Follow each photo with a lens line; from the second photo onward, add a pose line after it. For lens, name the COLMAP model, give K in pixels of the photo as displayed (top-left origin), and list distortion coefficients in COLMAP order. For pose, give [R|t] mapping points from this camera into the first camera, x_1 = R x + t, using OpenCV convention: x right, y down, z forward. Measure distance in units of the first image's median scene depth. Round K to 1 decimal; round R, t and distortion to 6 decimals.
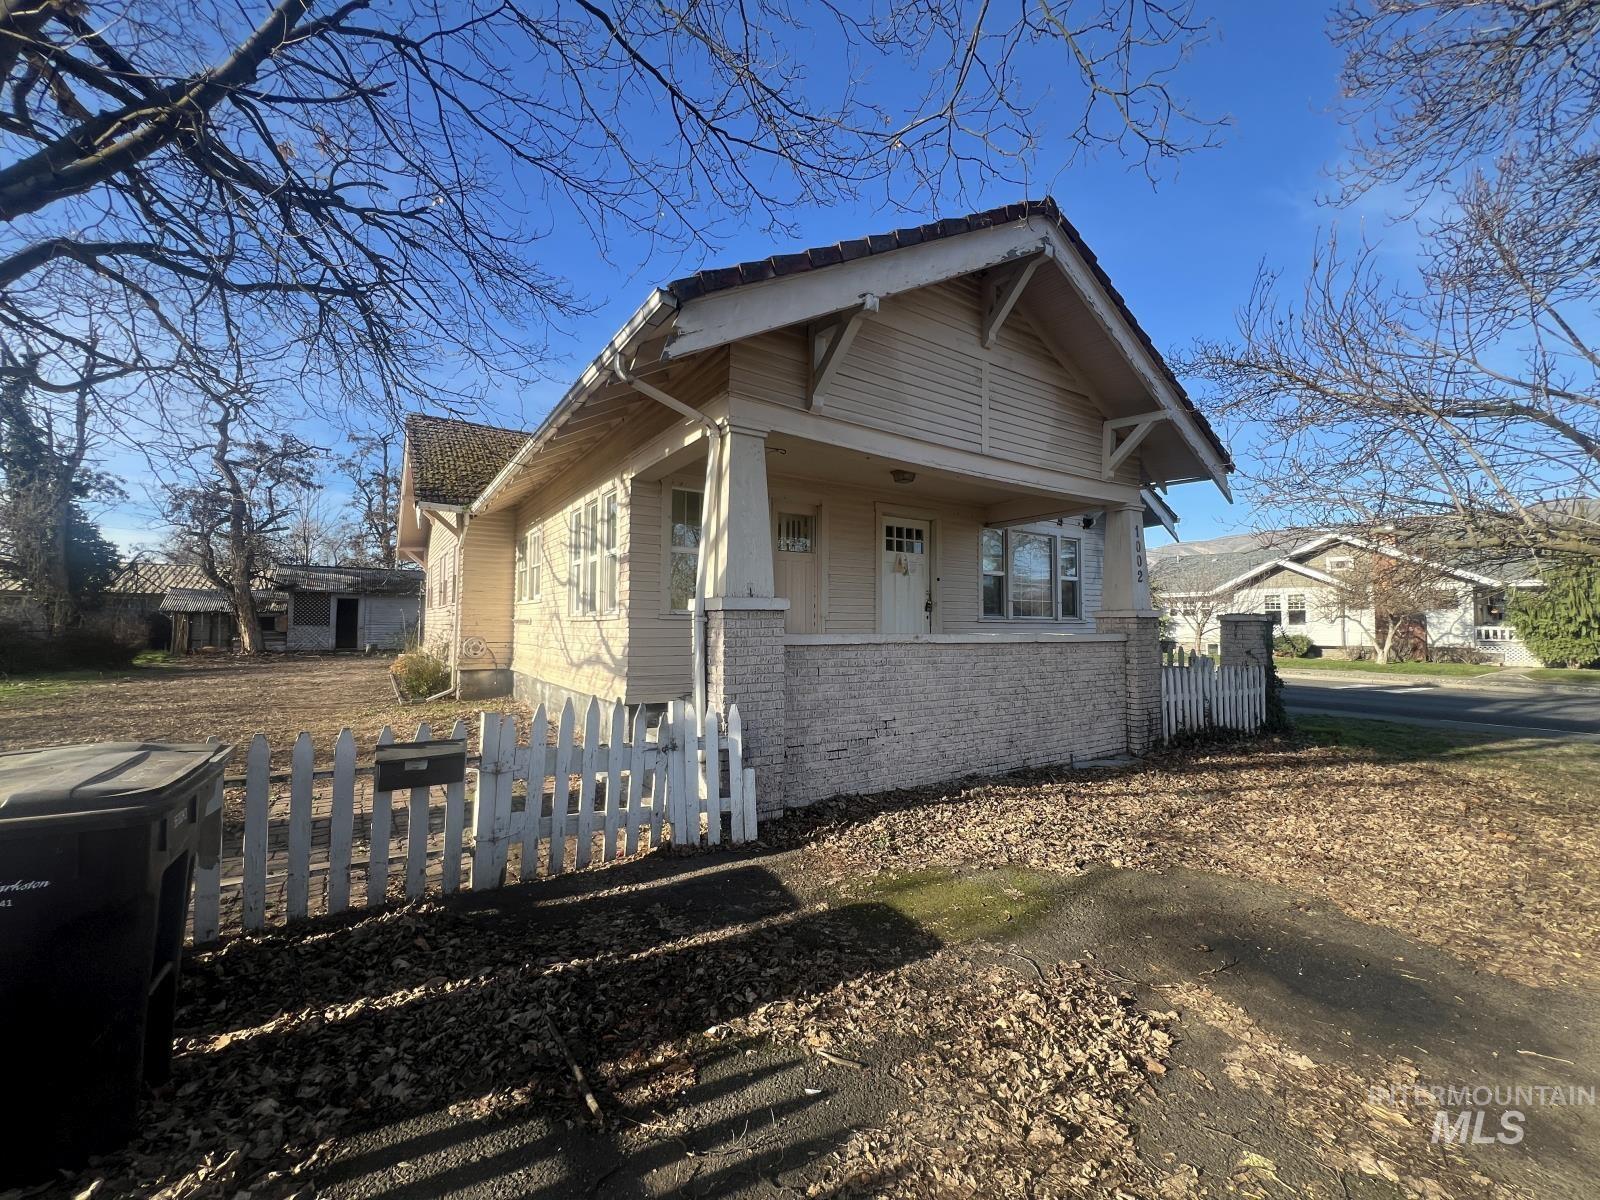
lens RADIAL K [[640.0, 0, 802.1], [0, 640.0, 598.3], [0, 0, 1]] dist [-0.000006, -0.000266]
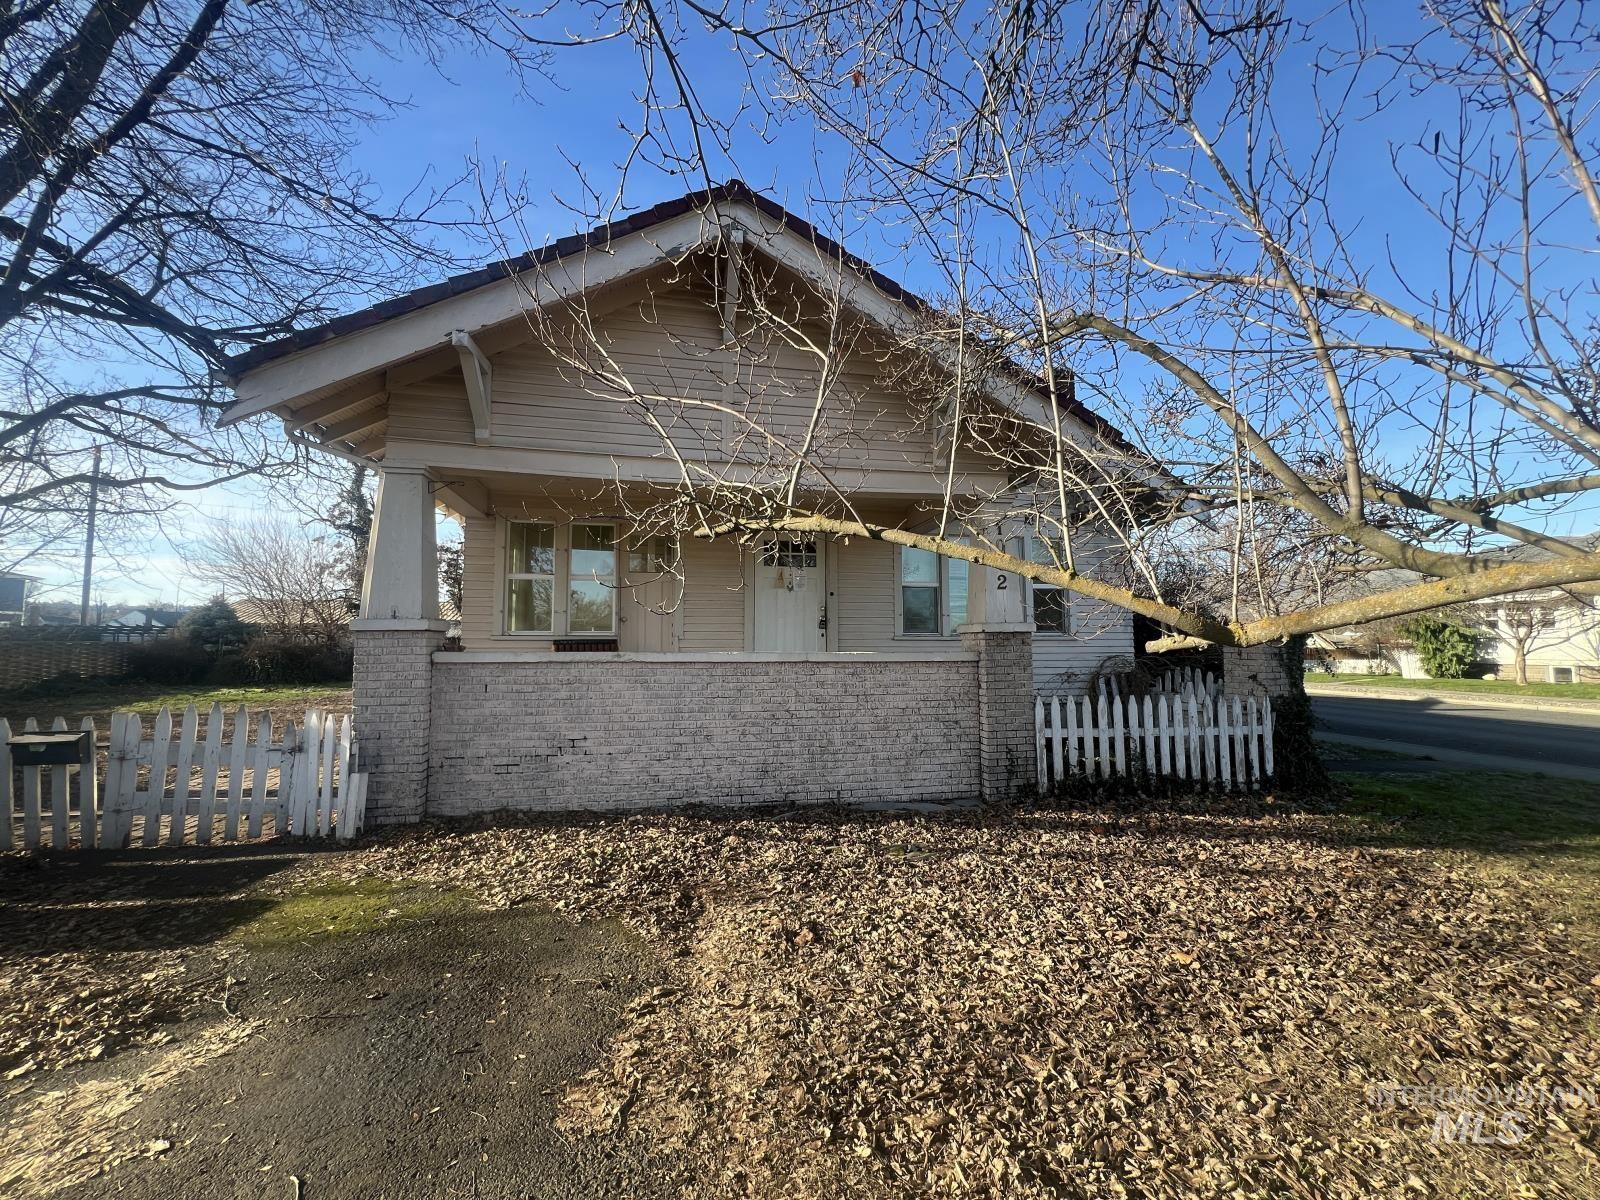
lens RADIAL K [[640.0, 0, 804.5], [0, 640.0, 601.8], [0, 0, 1]] dist [-0.000006, -0.000266]
pose [[0.923695, -0.033695, -0.381643, 0.780098], [0.022804, 0.999194, -0.033024, 0.016547], [0.382448, 0.021801, 0.923720, 0.191771]]
